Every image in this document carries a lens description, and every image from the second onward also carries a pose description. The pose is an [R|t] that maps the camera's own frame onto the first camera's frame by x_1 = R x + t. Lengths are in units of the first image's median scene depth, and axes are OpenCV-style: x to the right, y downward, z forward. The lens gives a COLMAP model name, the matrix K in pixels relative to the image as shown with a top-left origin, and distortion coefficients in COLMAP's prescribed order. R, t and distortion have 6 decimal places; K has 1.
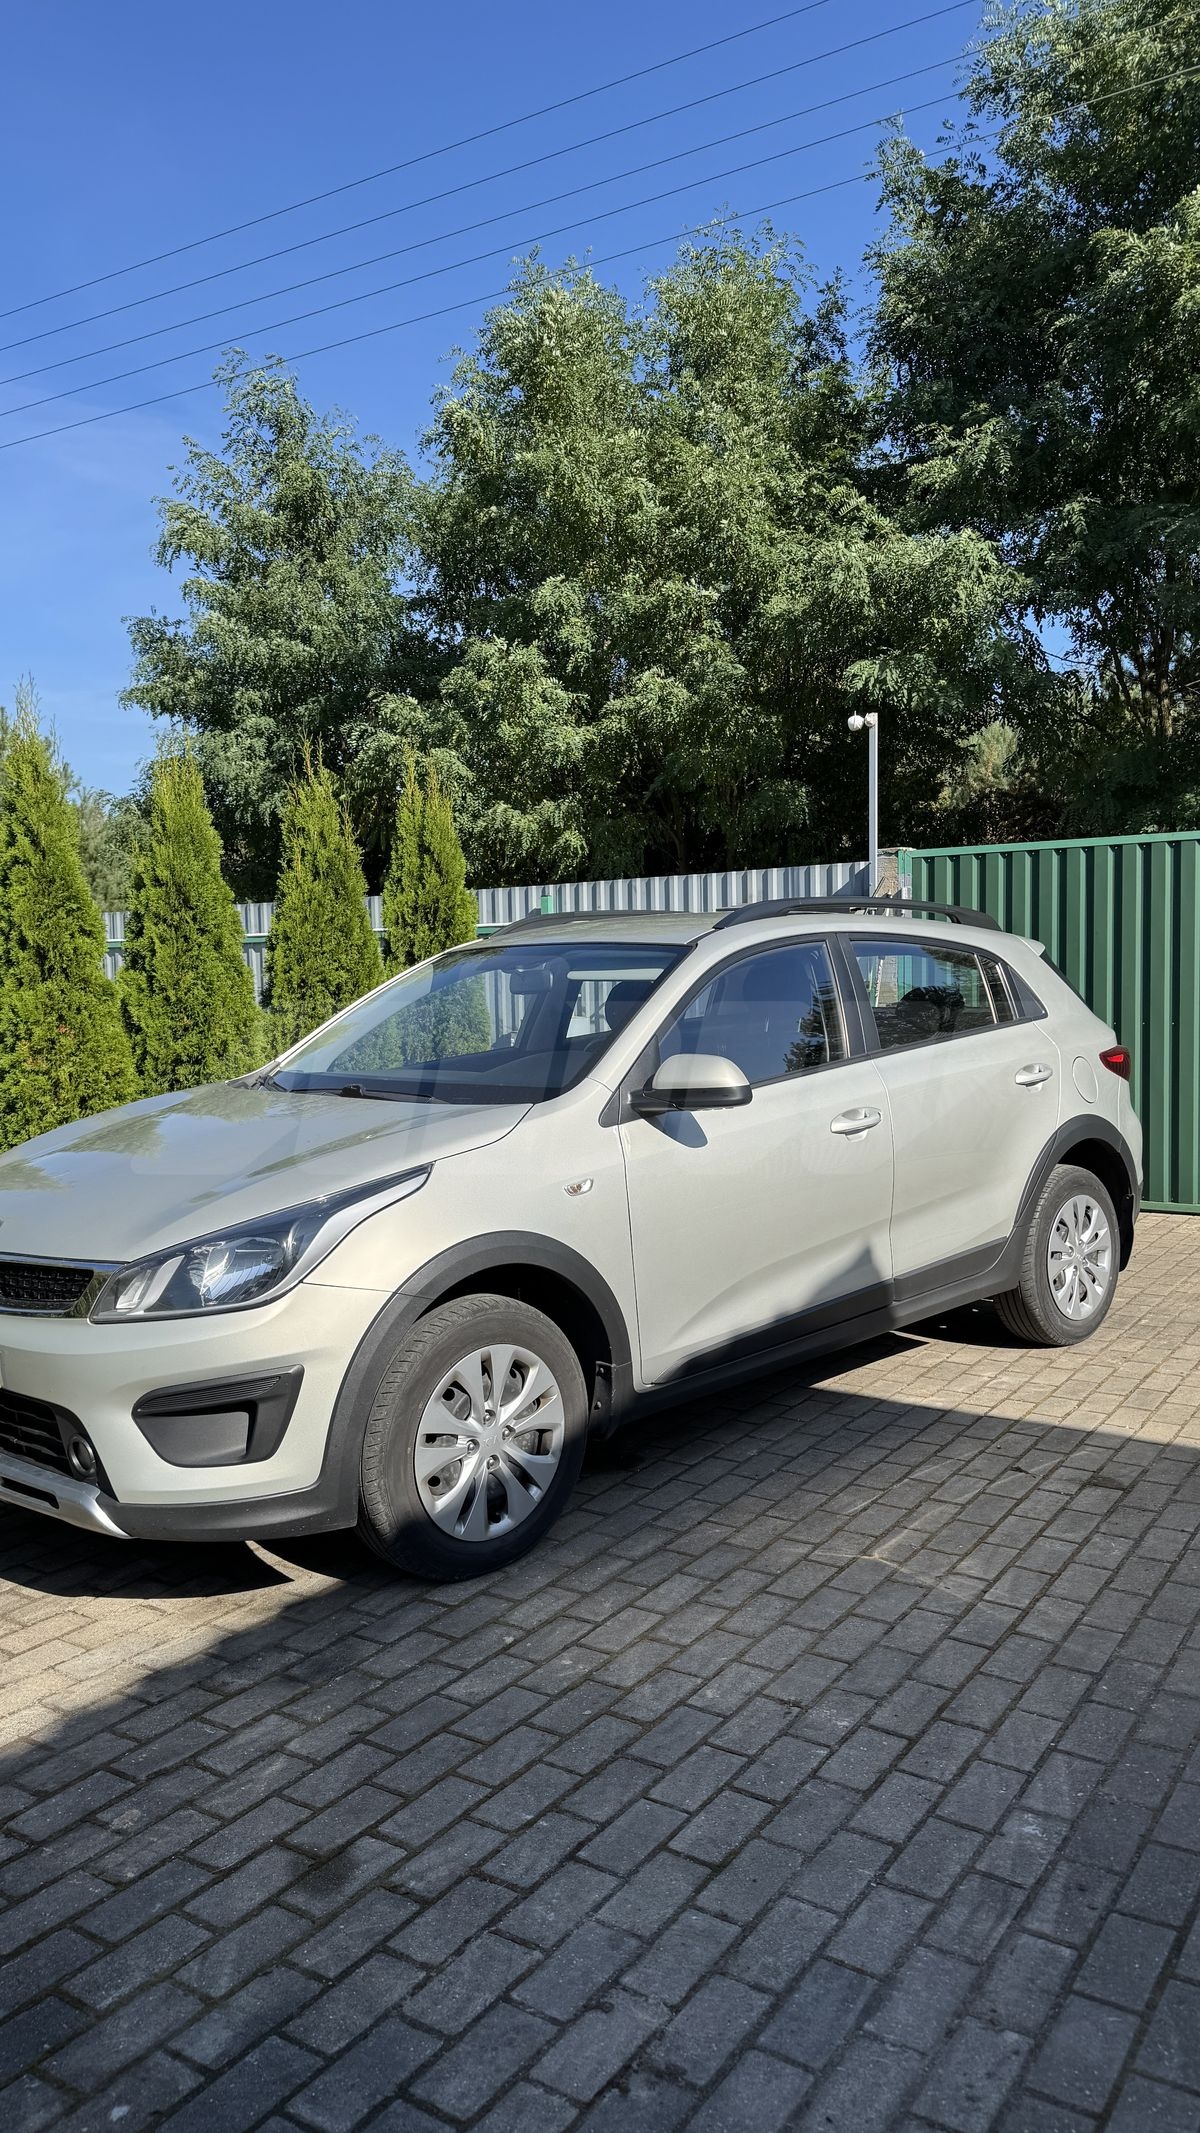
lens RADIAL K [[1504.7, 0, 602.4], [0, 1504.7, 1167.7], [0, 0, 1]] dist [0.016118, -0.003773]
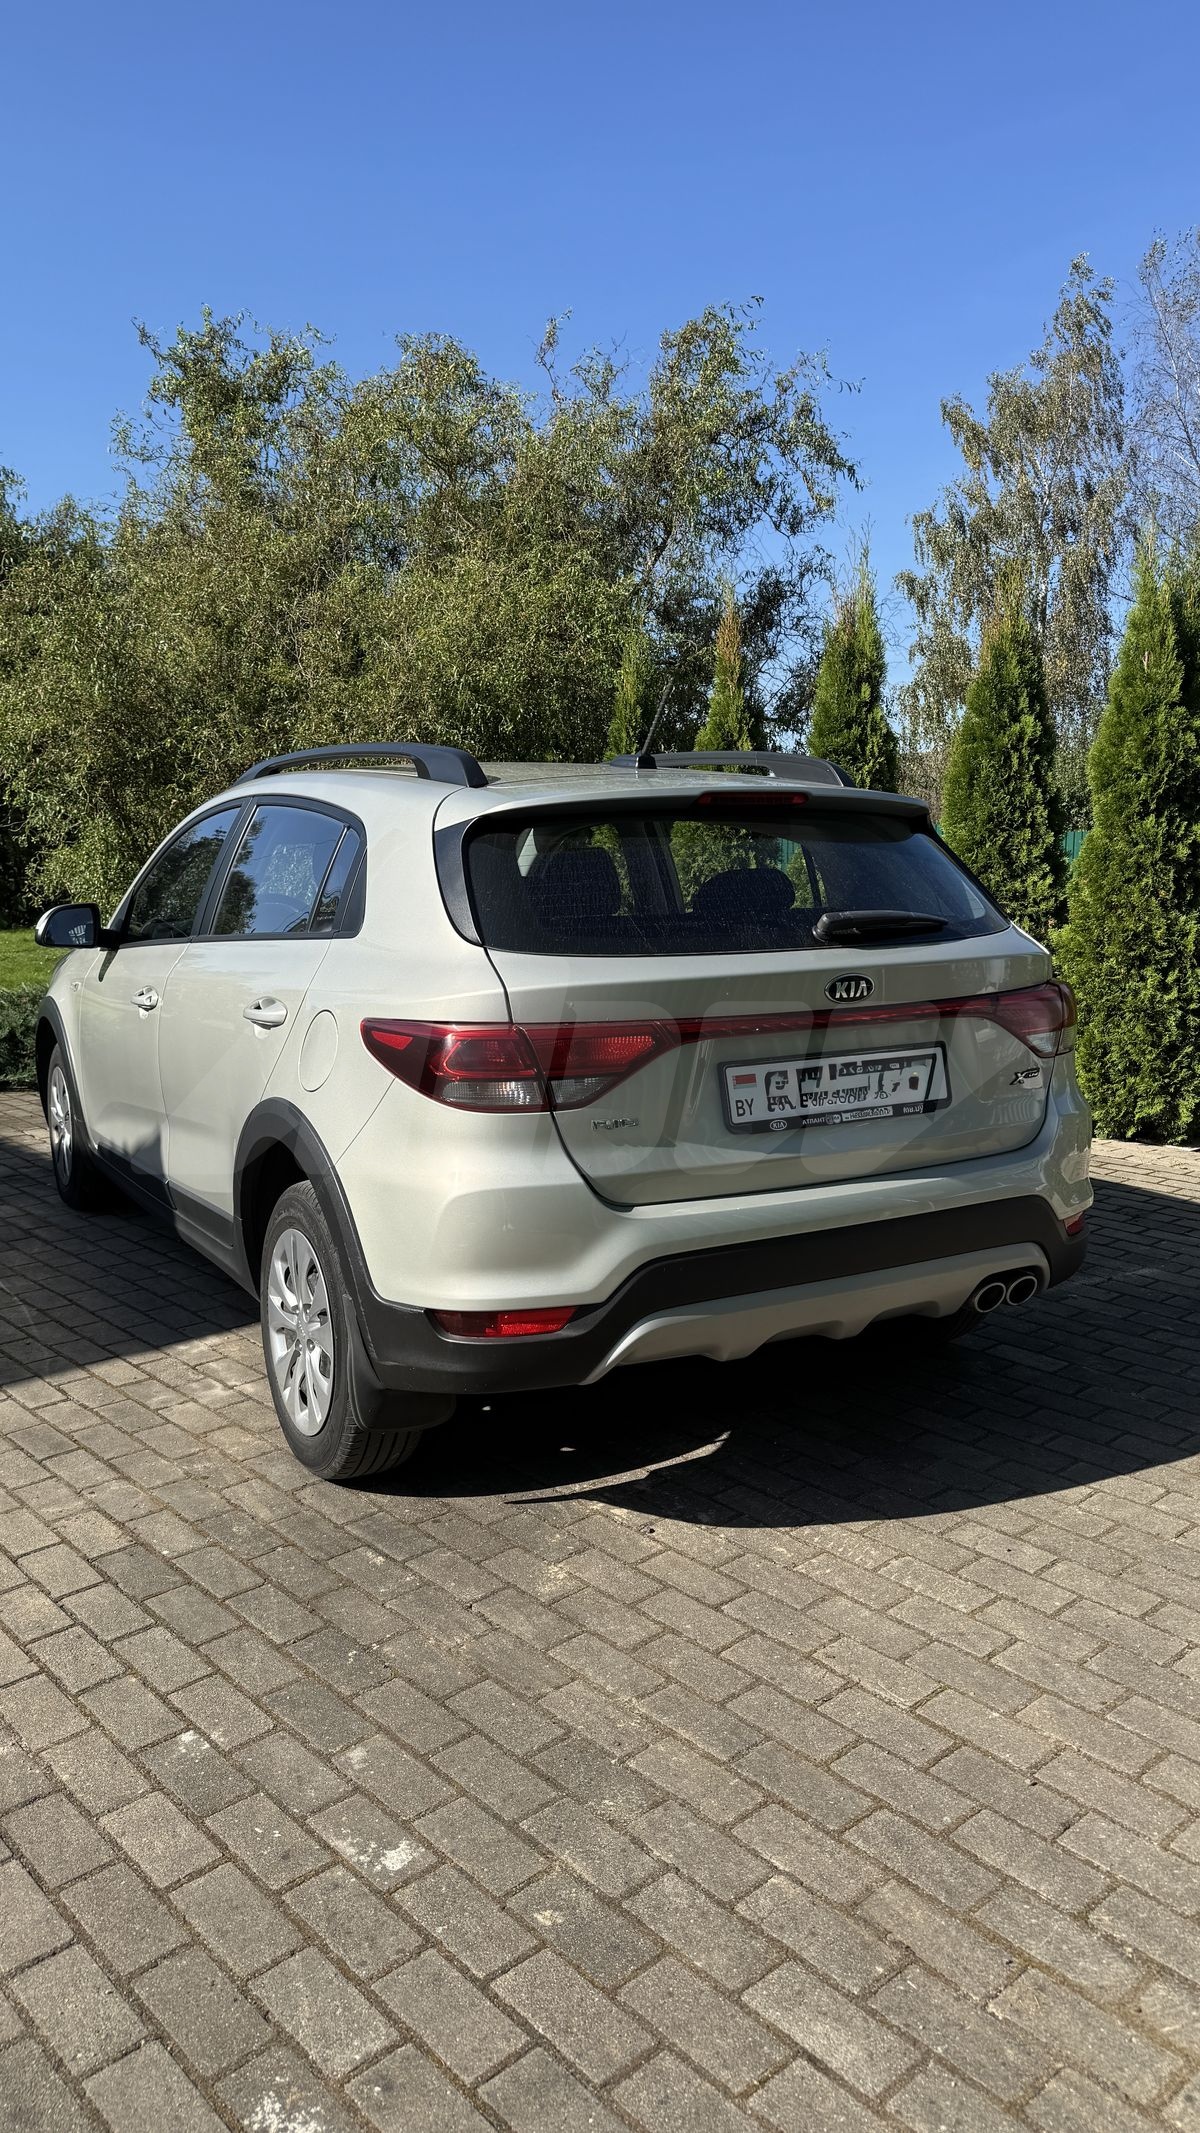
lens RADIAL K [[1512.6, 0, 600.0], [0, 1512.6, 1066.5], [0, 0, 1]] dist [-0.005840, -0.005927]
pose [[-0.251494, 0.195781, -0.947851, 1.380538], [-0.104334, 0.968136, 0.227654, -0.330995], [0.962219, 0.156146, -0.223054, 1.993409]]
